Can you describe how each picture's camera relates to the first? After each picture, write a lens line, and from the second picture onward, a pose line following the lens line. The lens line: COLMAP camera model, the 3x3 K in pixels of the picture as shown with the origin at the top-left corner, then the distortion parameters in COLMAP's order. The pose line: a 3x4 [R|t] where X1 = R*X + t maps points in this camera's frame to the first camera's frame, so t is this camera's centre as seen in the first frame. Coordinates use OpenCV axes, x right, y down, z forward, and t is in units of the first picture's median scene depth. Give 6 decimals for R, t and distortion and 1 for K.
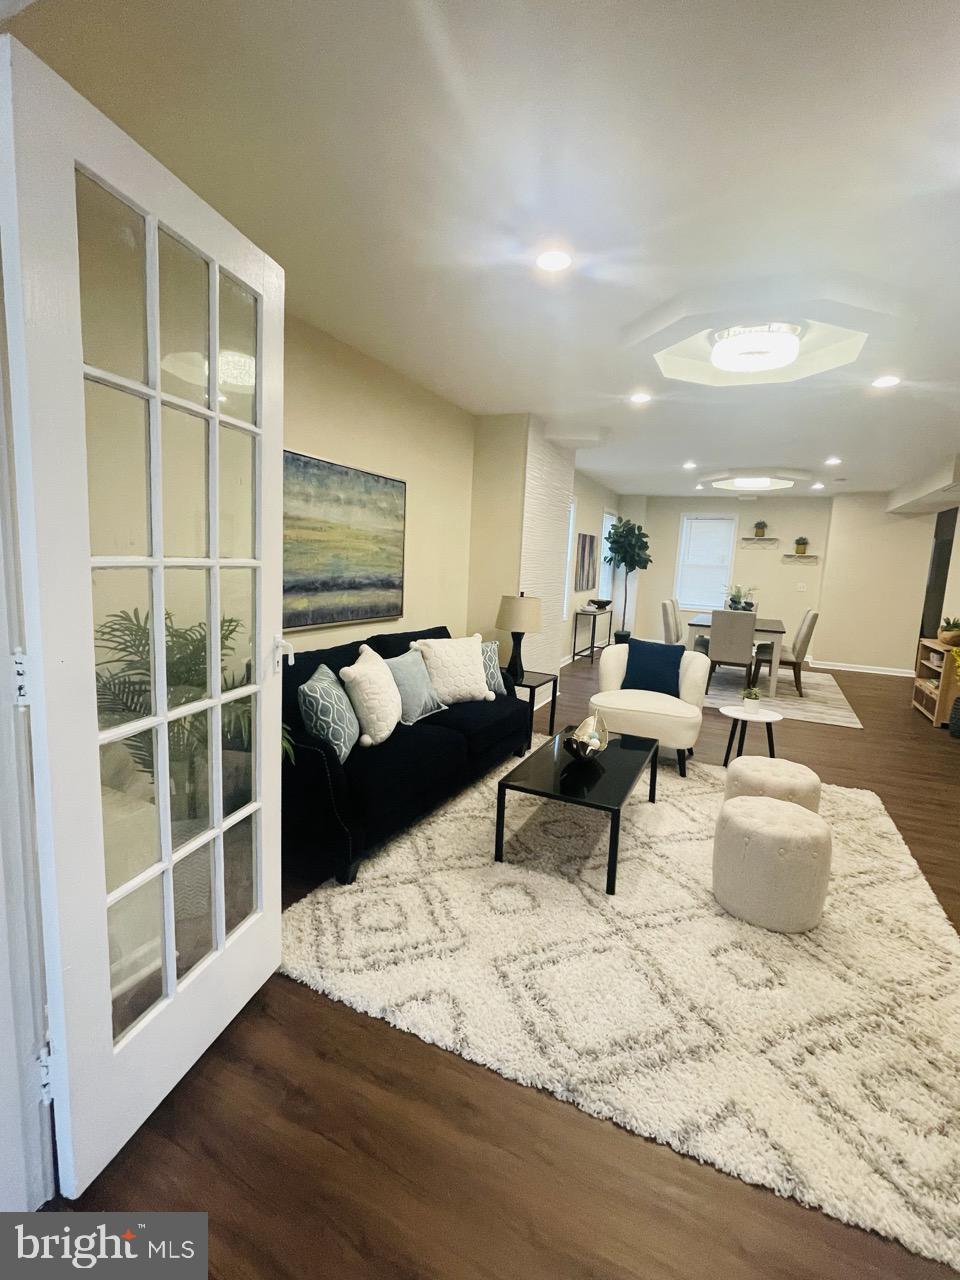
lens RADIAL K [[576.2, 0, 480.1], [0, 576.2, 640.2], [0, 0, 1]] dist [-0.002437, -0.000151]
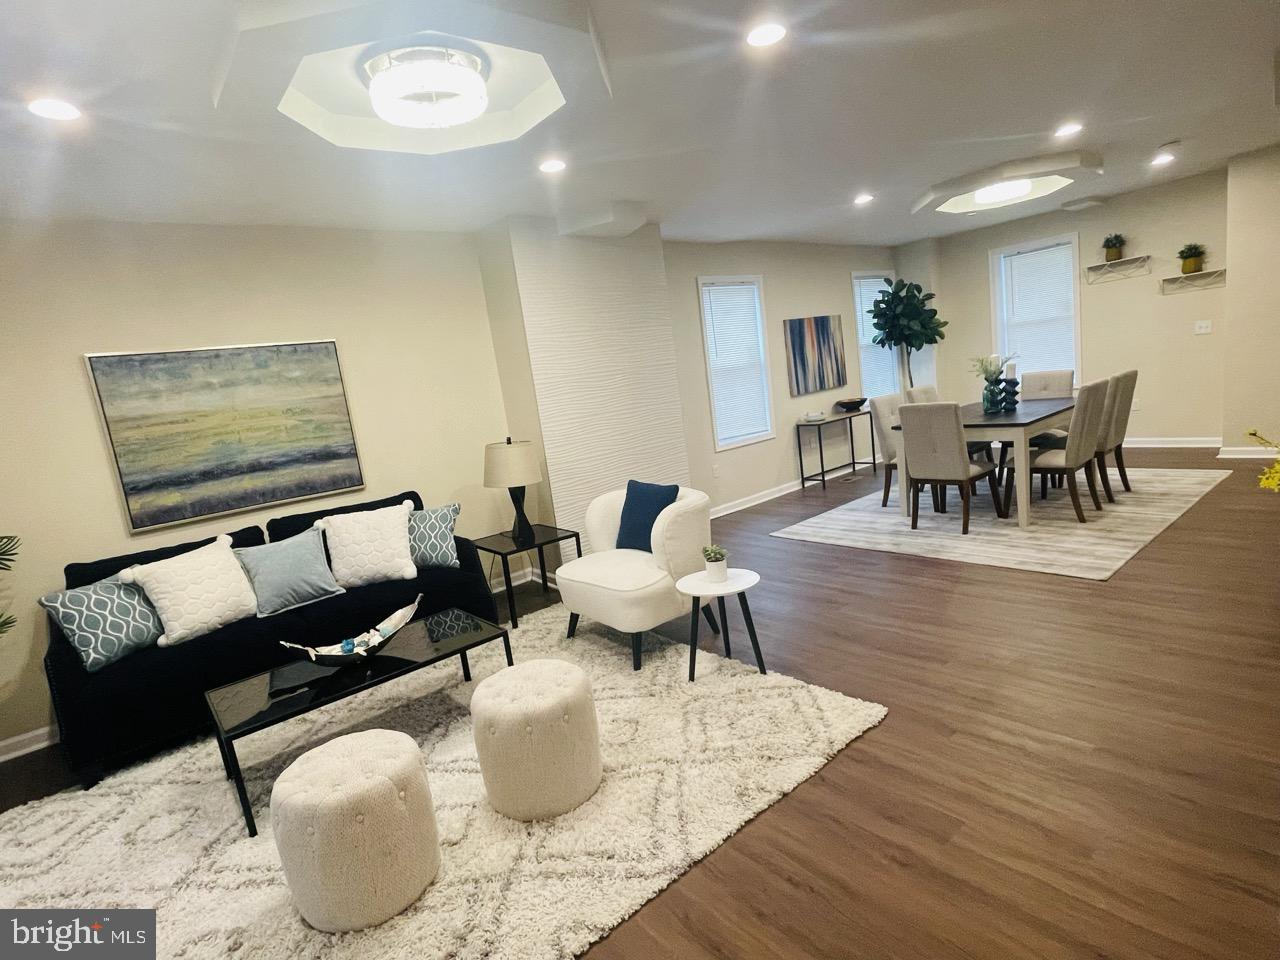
lens RADIAL K [[659.7, 0, 639.4], [0, 659.7, 489.7], [0, 0, 1]] dist [-0.002164, -0.000619]
pose [[0.891961, -0.090071, -0.443050, 0.824901], [0.111410, 0.993524, 0.022314, -0.012086], [0.438171, -0.069263, 0.896219, 0.292384]]
